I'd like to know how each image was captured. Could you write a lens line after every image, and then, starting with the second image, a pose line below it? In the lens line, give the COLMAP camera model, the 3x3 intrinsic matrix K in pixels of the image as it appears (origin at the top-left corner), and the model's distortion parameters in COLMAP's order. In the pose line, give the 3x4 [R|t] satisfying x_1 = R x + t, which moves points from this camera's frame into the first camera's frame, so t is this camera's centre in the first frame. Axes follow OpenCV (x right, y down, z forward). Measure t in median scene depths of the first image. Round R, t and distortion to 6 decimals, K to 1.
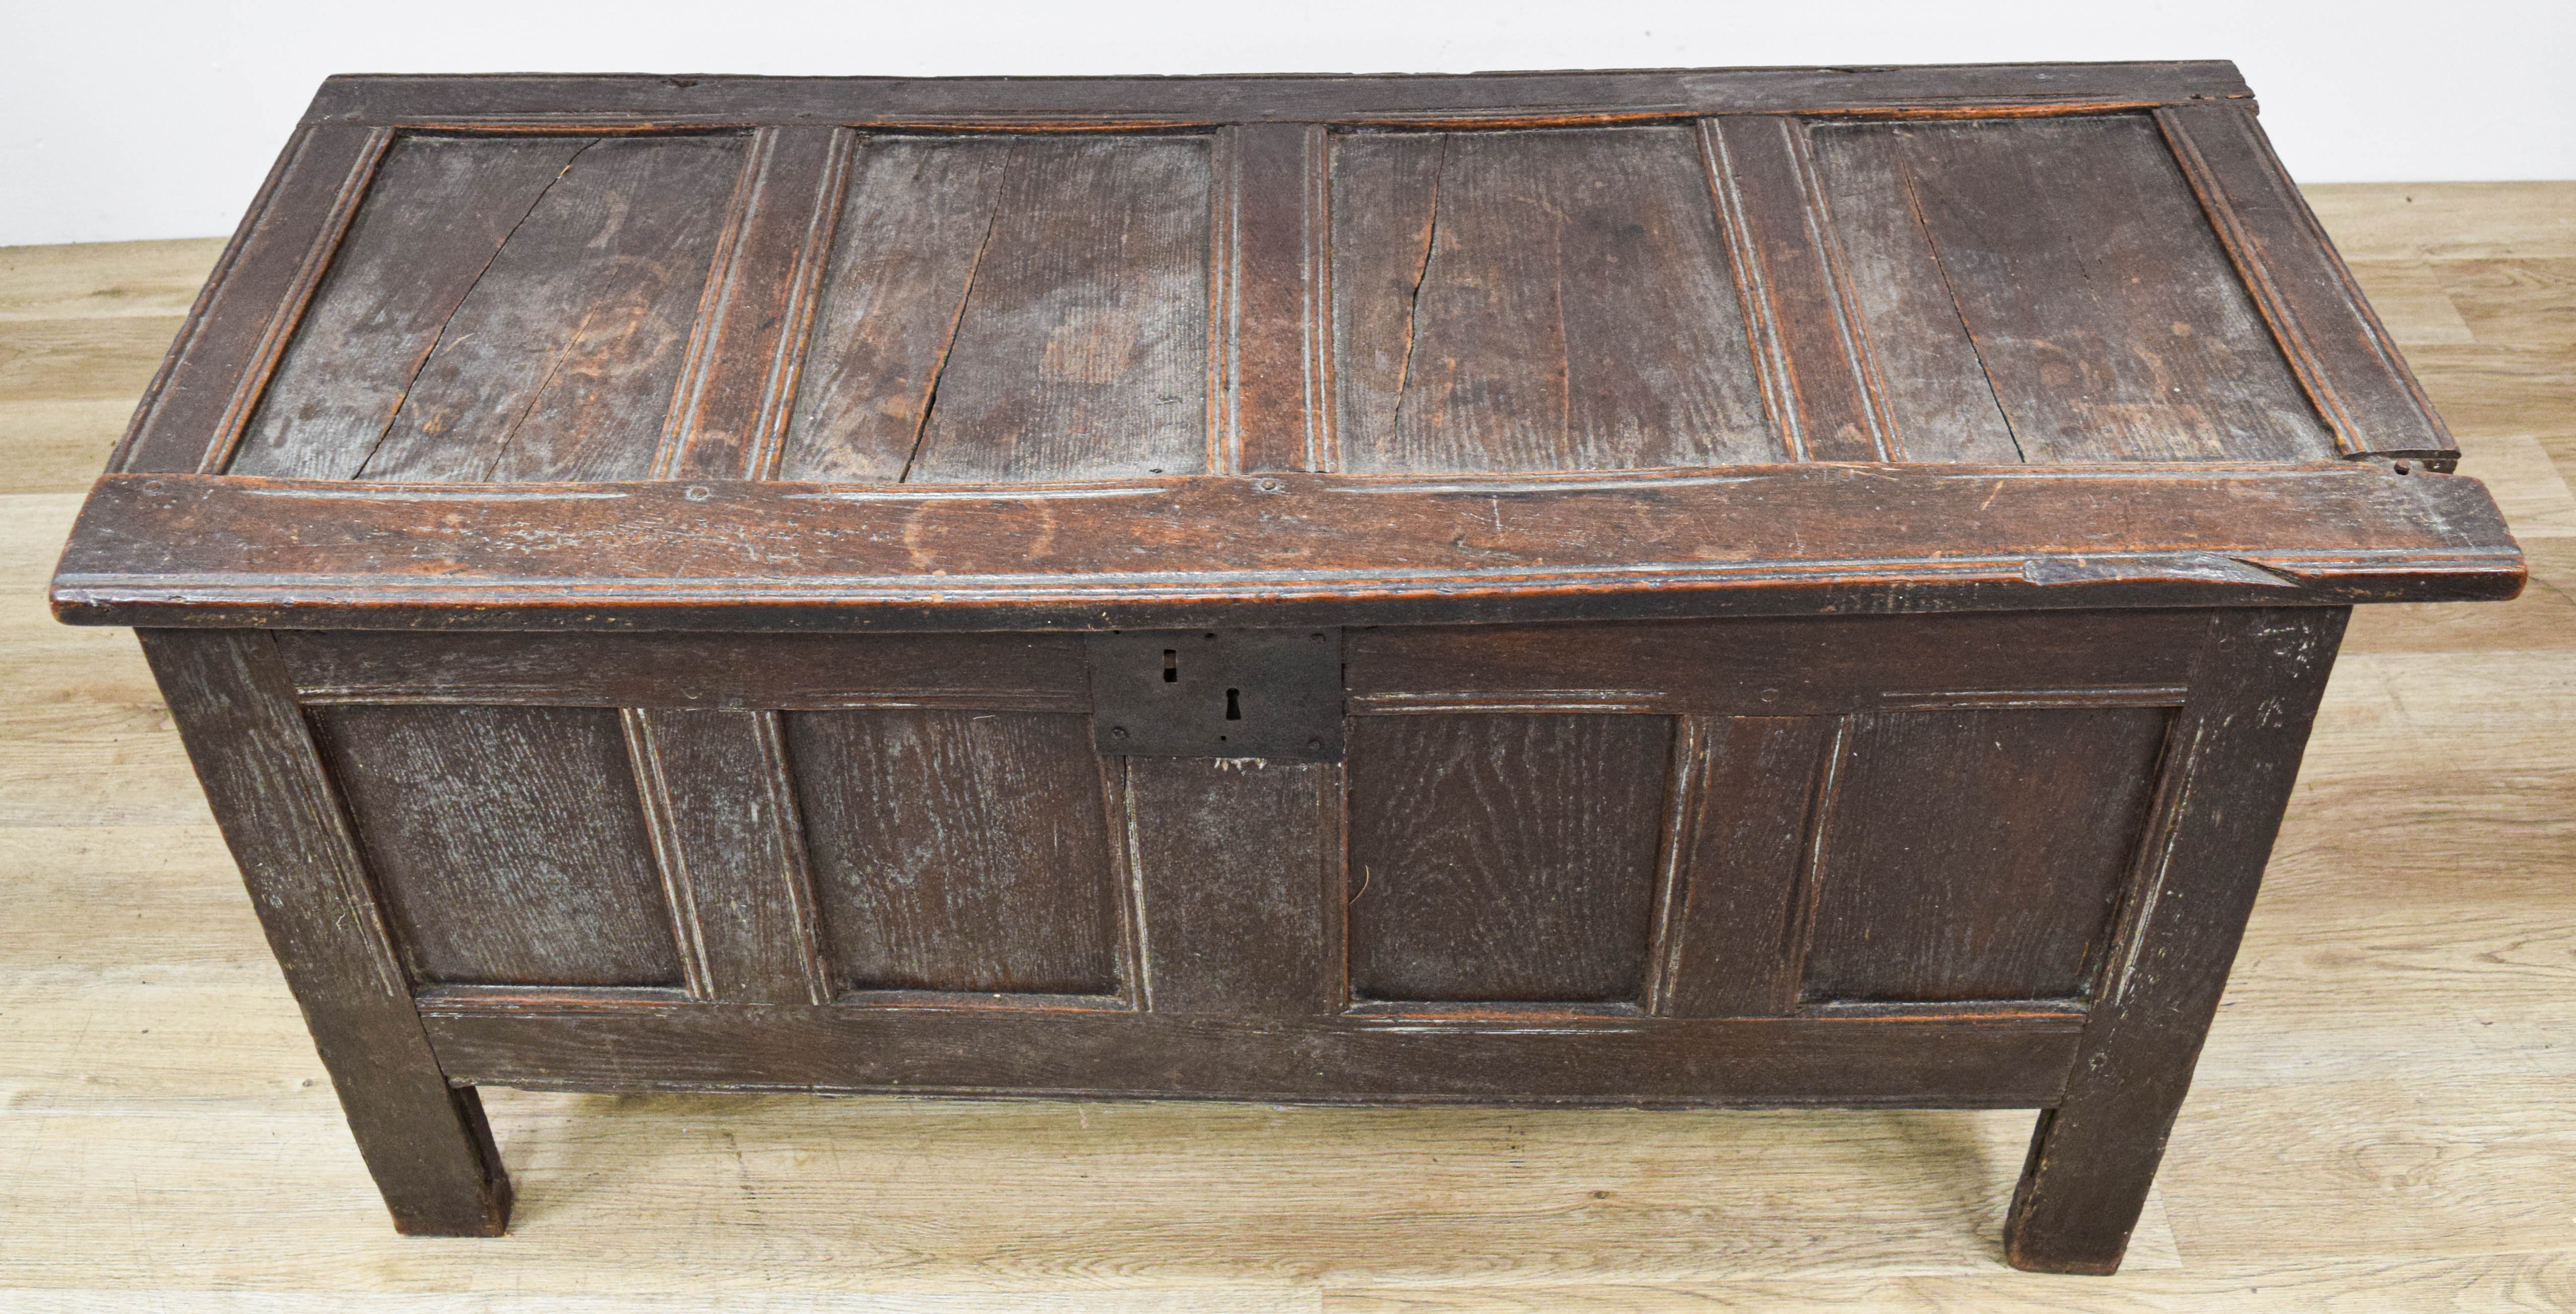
lens RADIAL K [[2416.8, 0, 1249.6], [0, 2416.8, 553.8], [0, 0, 1]] dist [-0.091216, 0.000000]
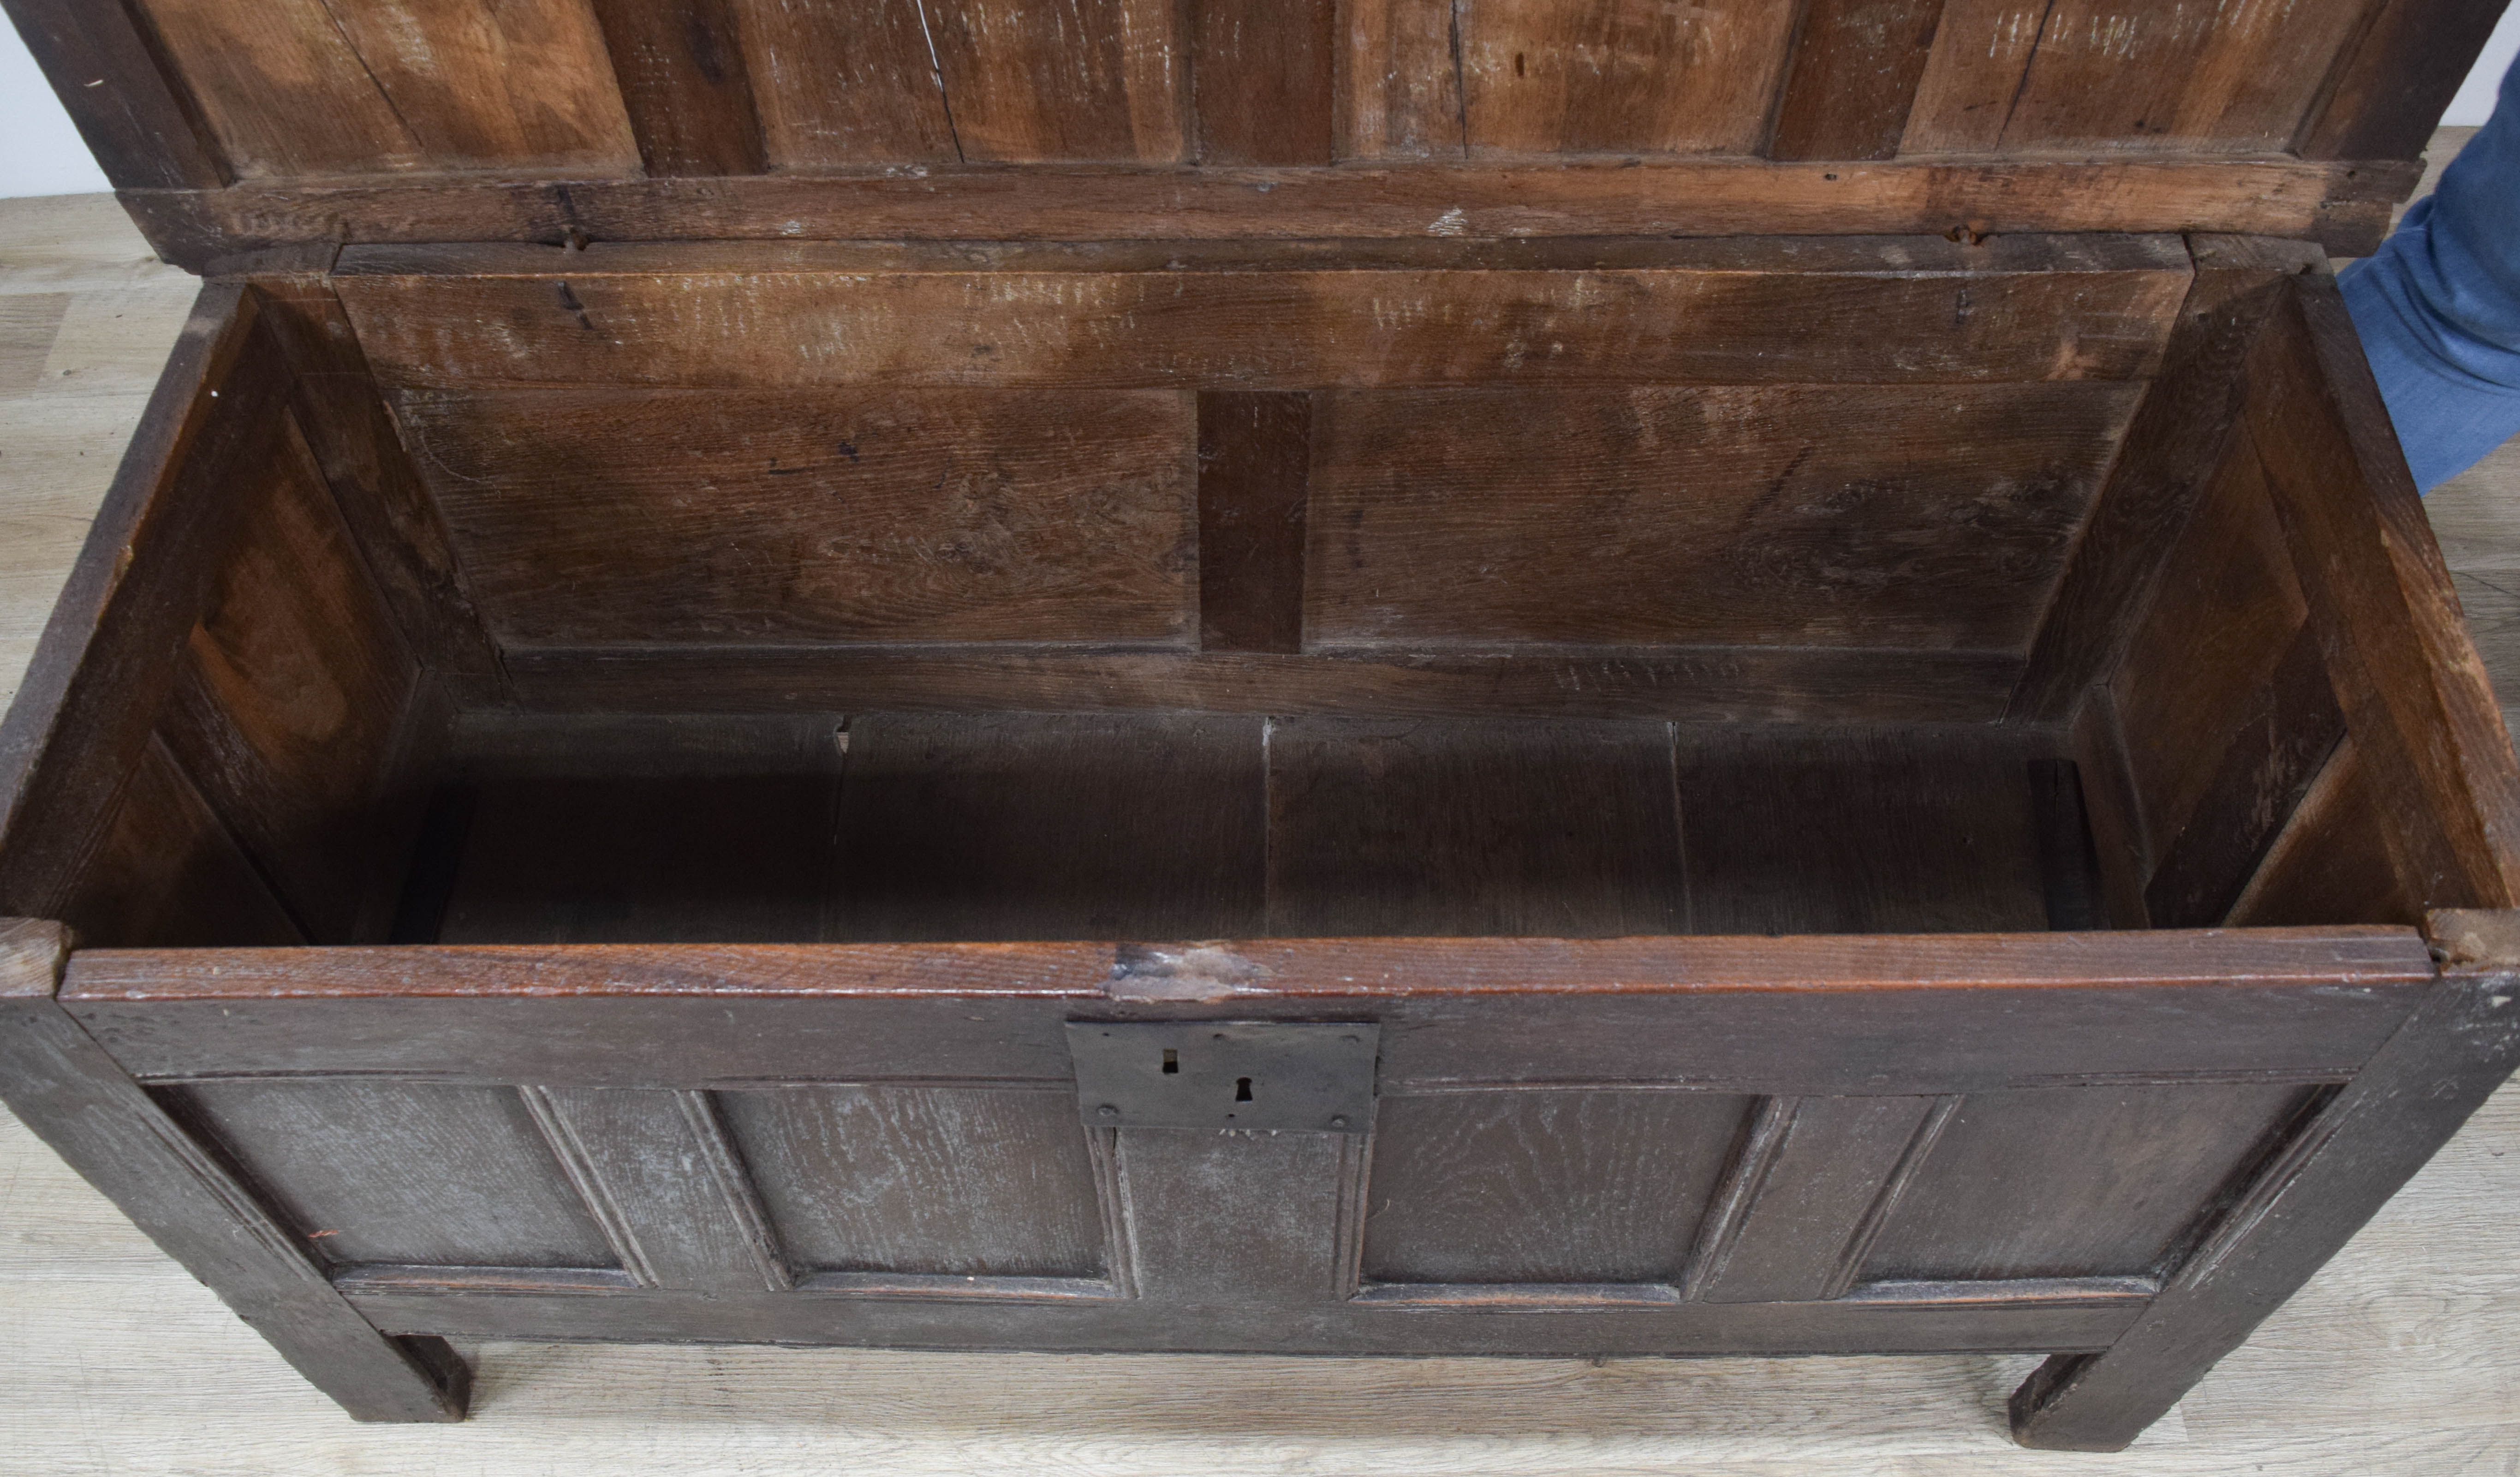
lens RADIAL K [[2115.6, 0, 1207.7], [0, 2115.6, 767.2], [0, 0, 1]] dist [-0.091319, 0.007543]
pose [[0.999702, -0.013085, 0.020628, -0.030090], [0.007579, 0.968912, 0.247290, -0.207114], [-0.023222, -0.247059, 0.968722, 0.284050]]
